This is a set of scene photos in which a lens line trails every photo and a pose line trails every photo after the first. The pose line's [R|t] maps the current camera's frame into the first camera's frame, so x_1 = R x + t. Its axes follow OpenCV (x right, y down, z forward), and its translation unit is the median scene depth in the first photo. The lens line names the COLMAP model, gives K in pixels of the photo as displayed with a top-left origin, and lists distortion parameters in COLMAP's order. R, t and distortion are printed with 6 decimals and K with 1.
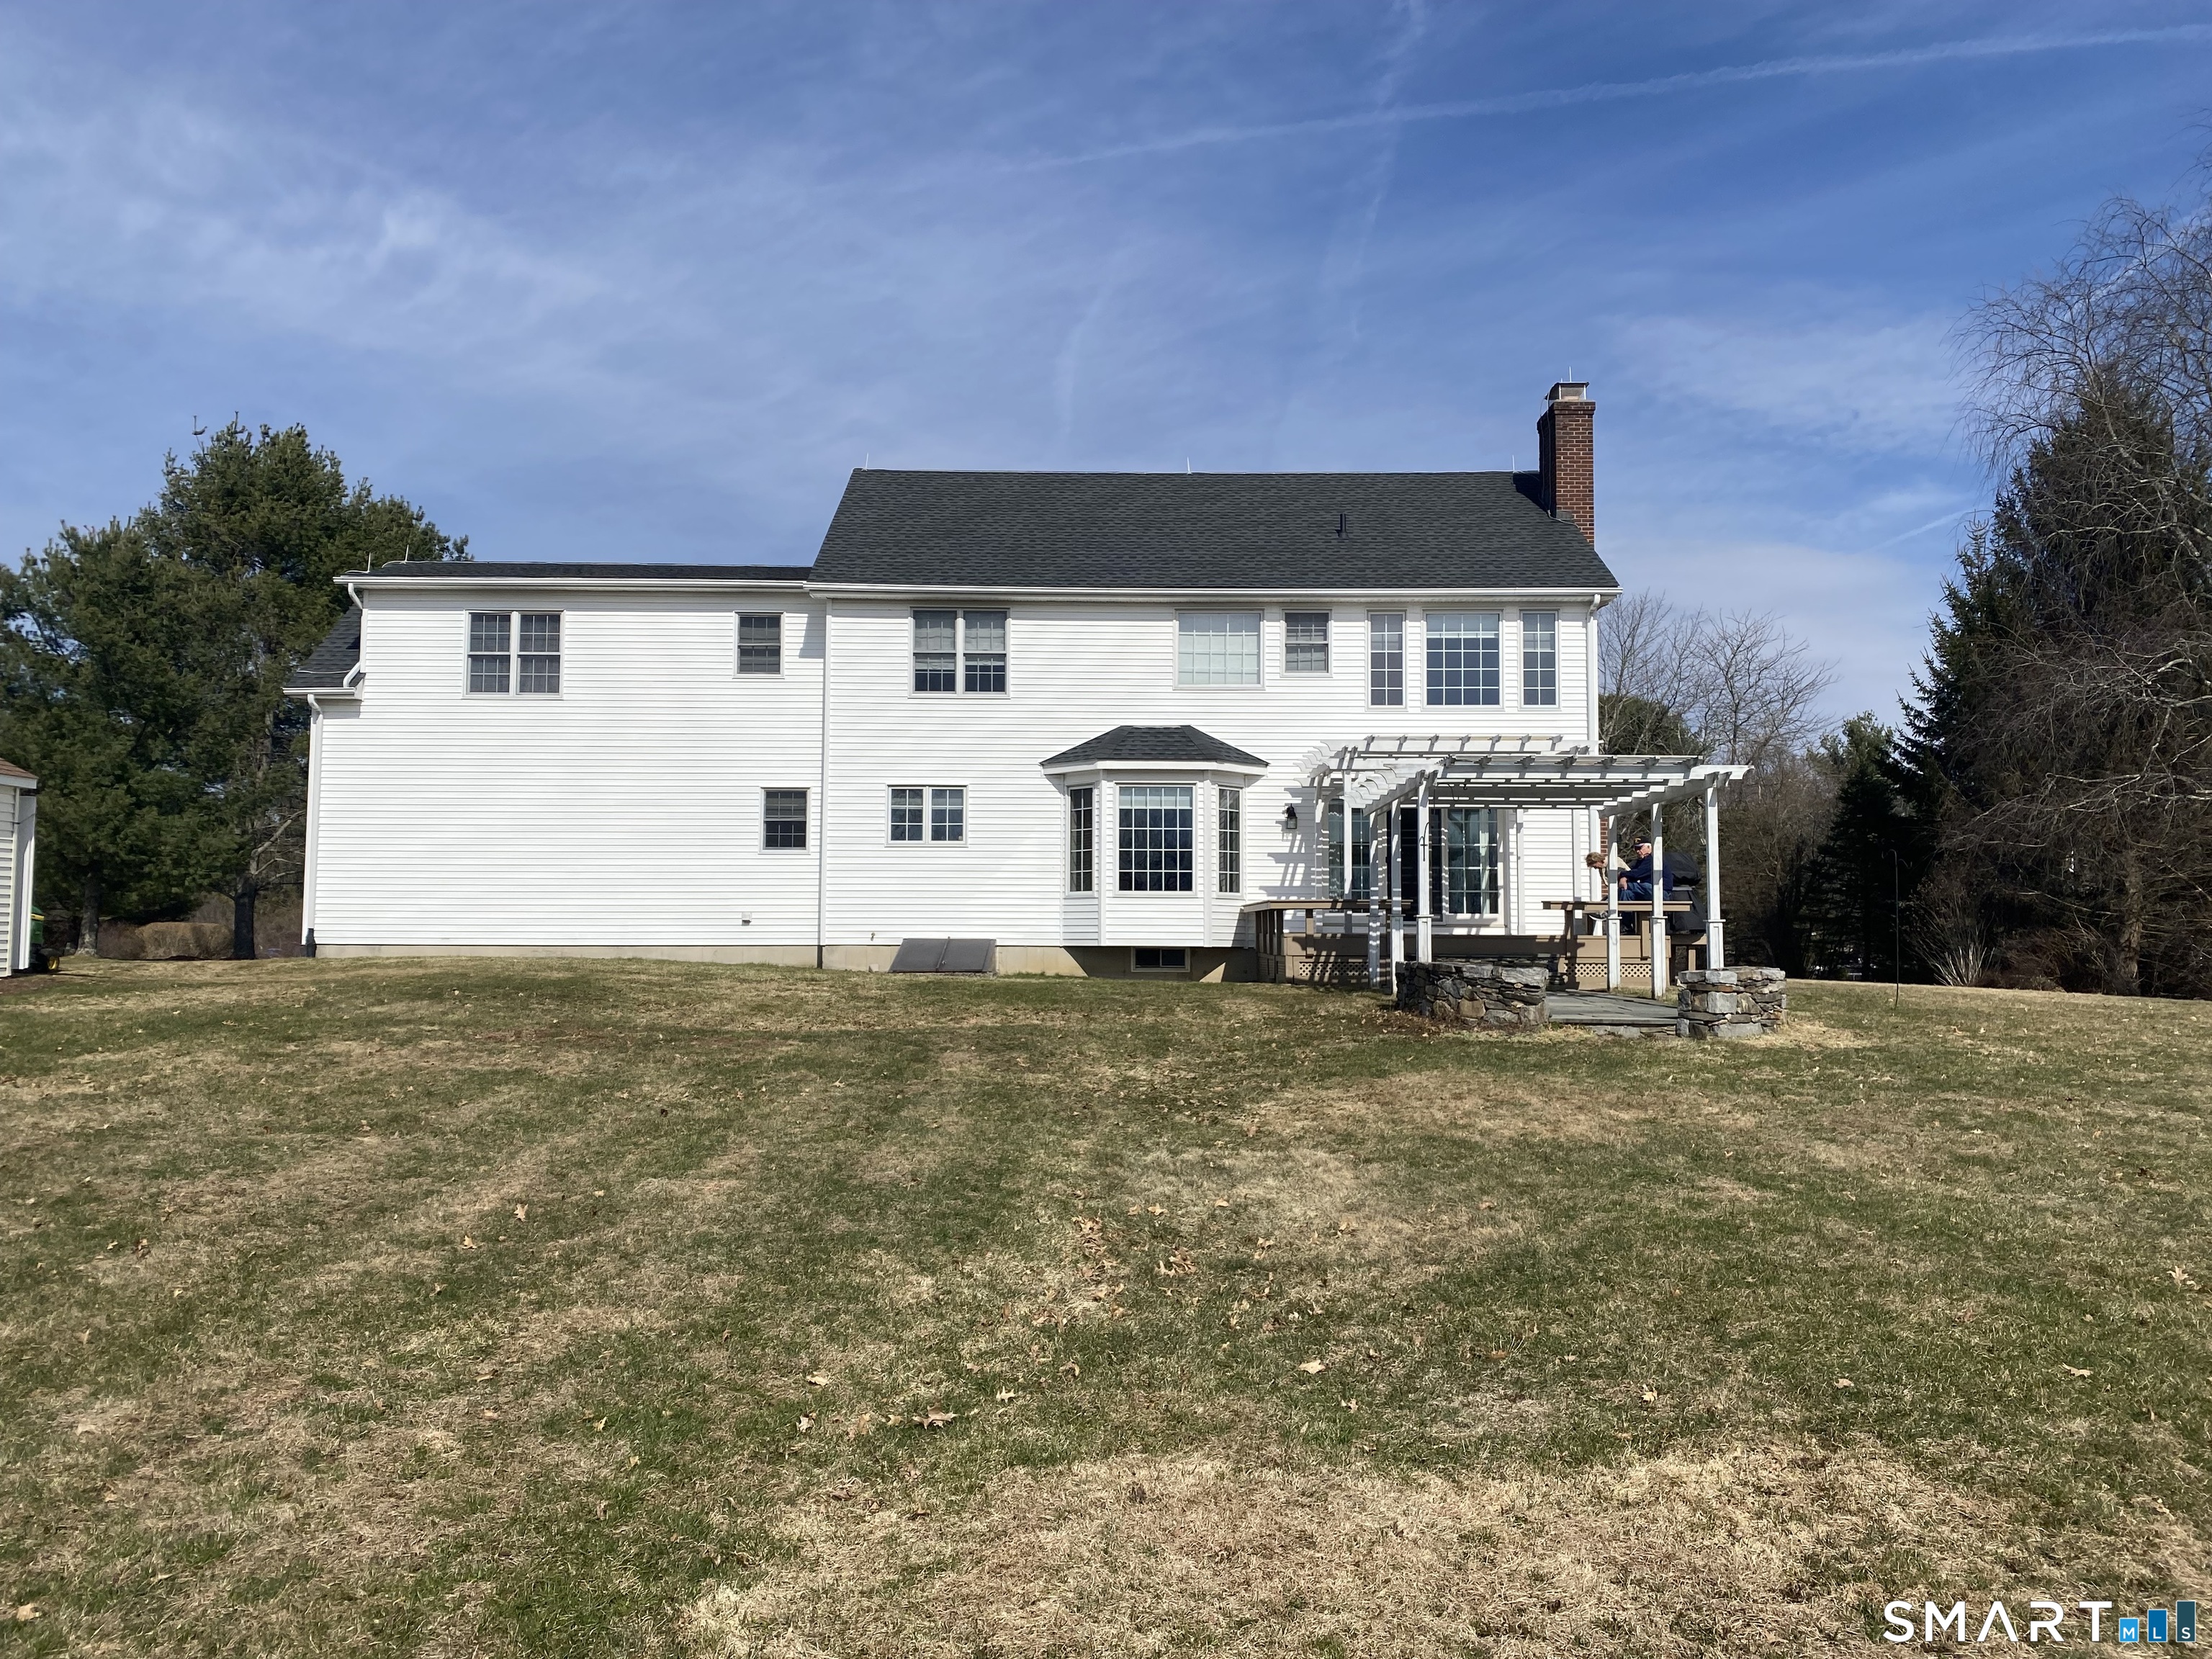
lens RADIAL K [[1683.5, 0, 1085.8], [0, 1683.5, 834.1], [0, 0, 1]] dist [0.016148, -0.013307]
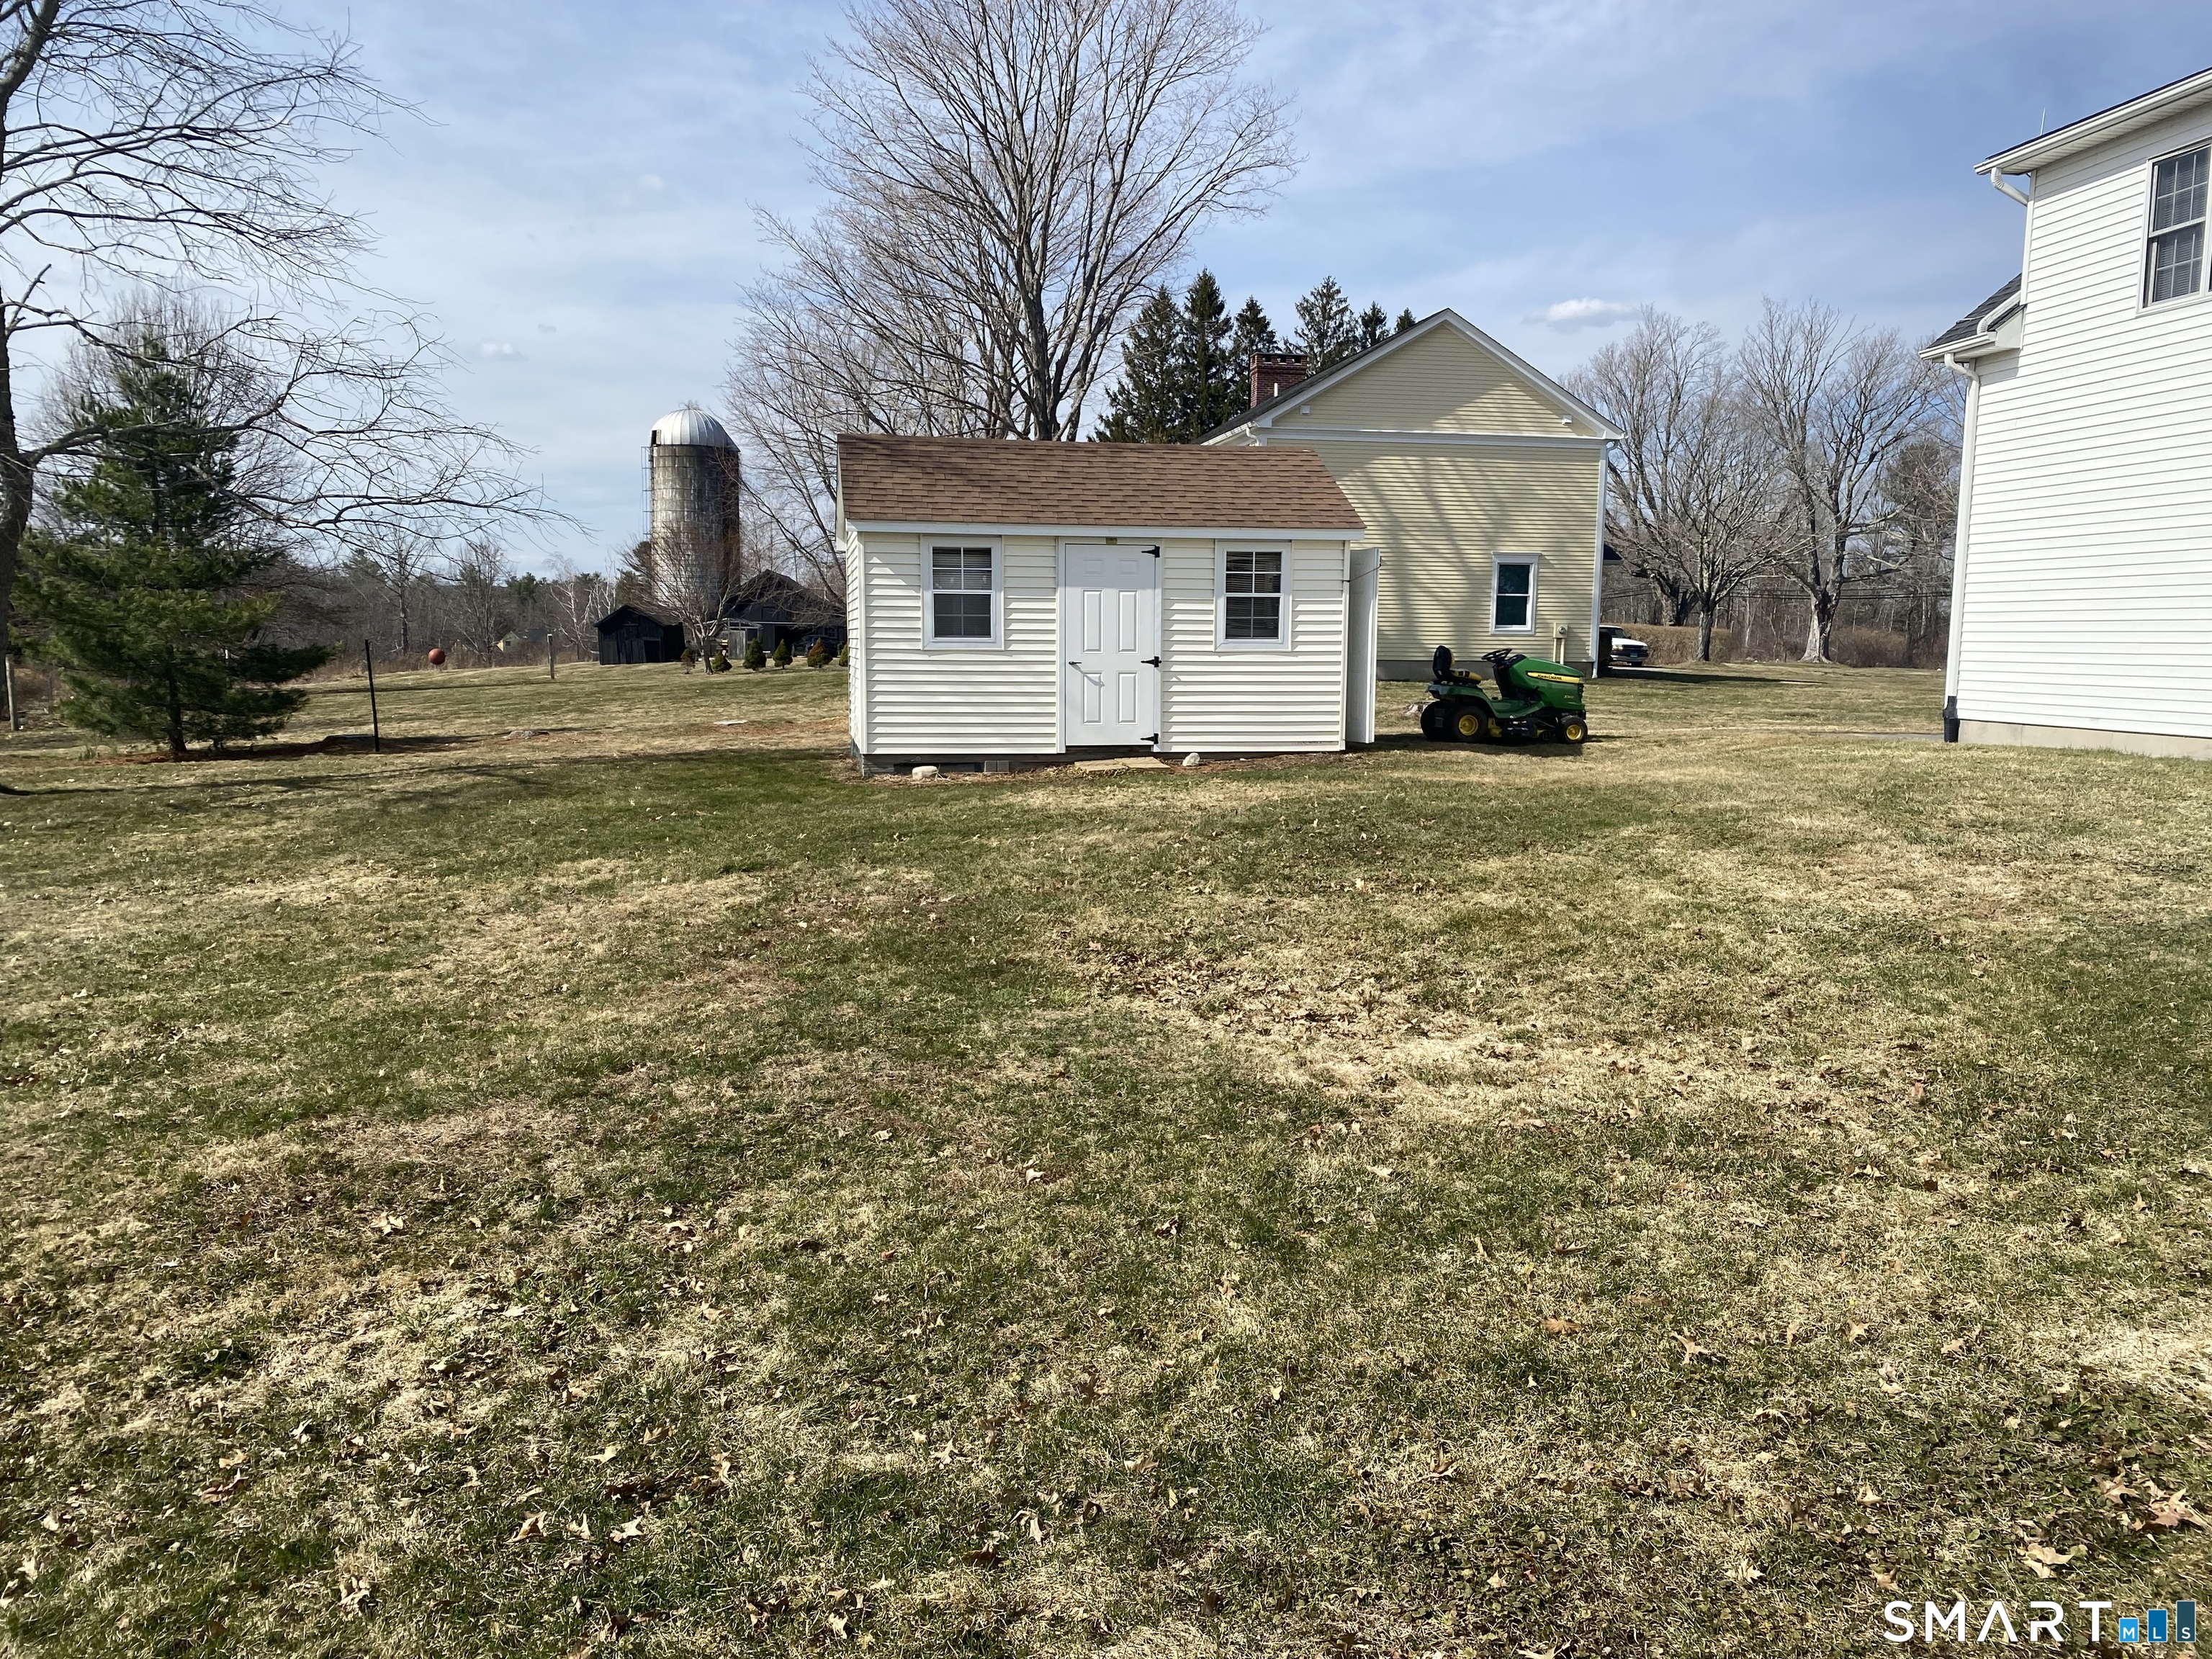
lens RADIAL K [[1683.5, 0, 1108.0], [0, 1683.5, 819.3], [0, 0, 1]] dist [0.016148, -0.013307]
pose [[0.159150, 0.101463, -0.982027, 0.176222], [0.050726, 0.992551, 0.110771, 0.010226], [0.985950, -0.067444, 0.152817, 0.560745]]
